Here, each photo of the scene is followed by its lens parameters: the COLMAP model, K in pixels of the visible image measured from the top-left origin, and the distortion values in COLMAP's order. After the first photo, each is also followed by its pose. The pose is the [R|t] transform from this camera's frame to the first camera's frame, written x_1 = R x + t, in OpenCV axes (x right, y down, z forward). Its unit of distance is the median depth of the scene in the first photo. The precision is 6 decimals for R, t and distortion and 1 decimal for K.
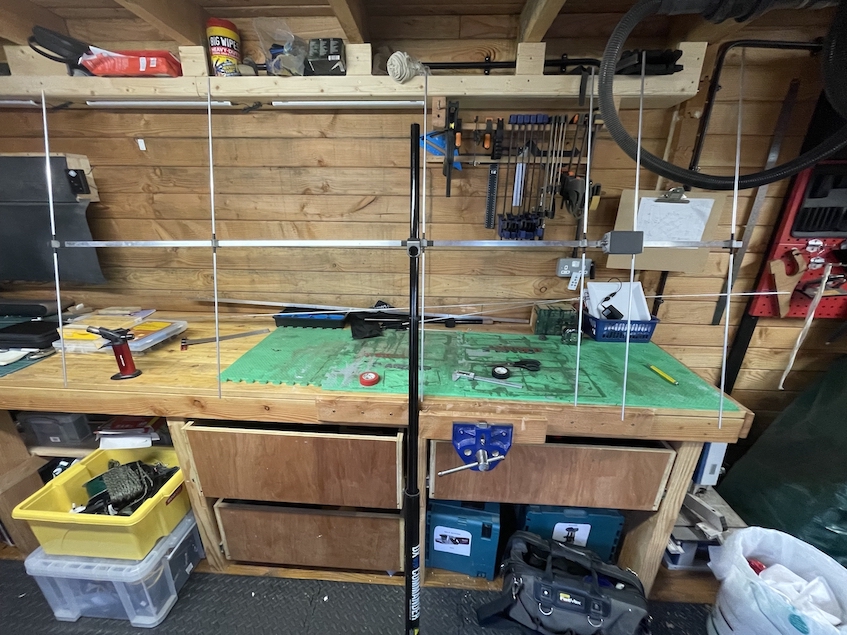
lens RADIAL K [[344.9, 0, 423.5], [0, 344.9, 317.5], [0, 0, 1]] dist [-0.001908, -0.000376]
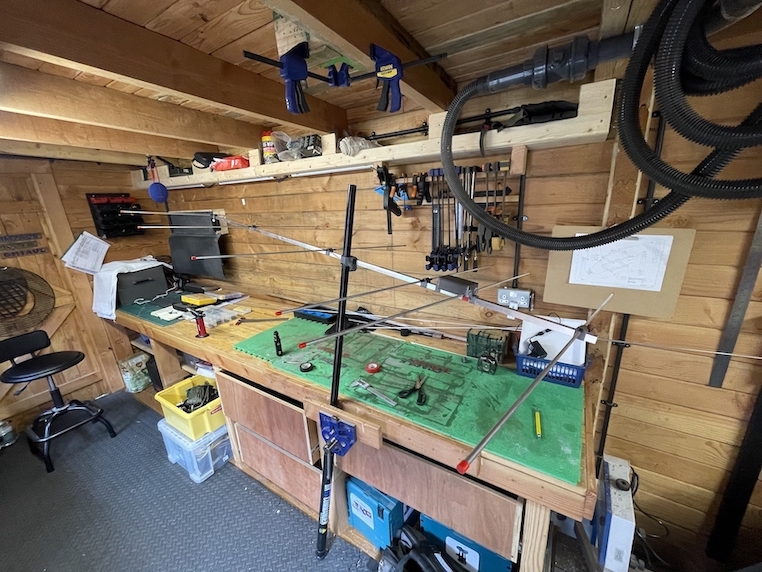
lens RADIAL K [[311.1, 0, 381.0], [0, 311.1, 286.0], [0, 0, 1]] dist [-0.001655, -0.000055]
pose [[0.871421, 0.082671, -0.483519, 0.601013], [-0.108870, 0.993708, -0.026309, -0.125017], [0.478302, 0.075567, 0.874938, -0.000391]]
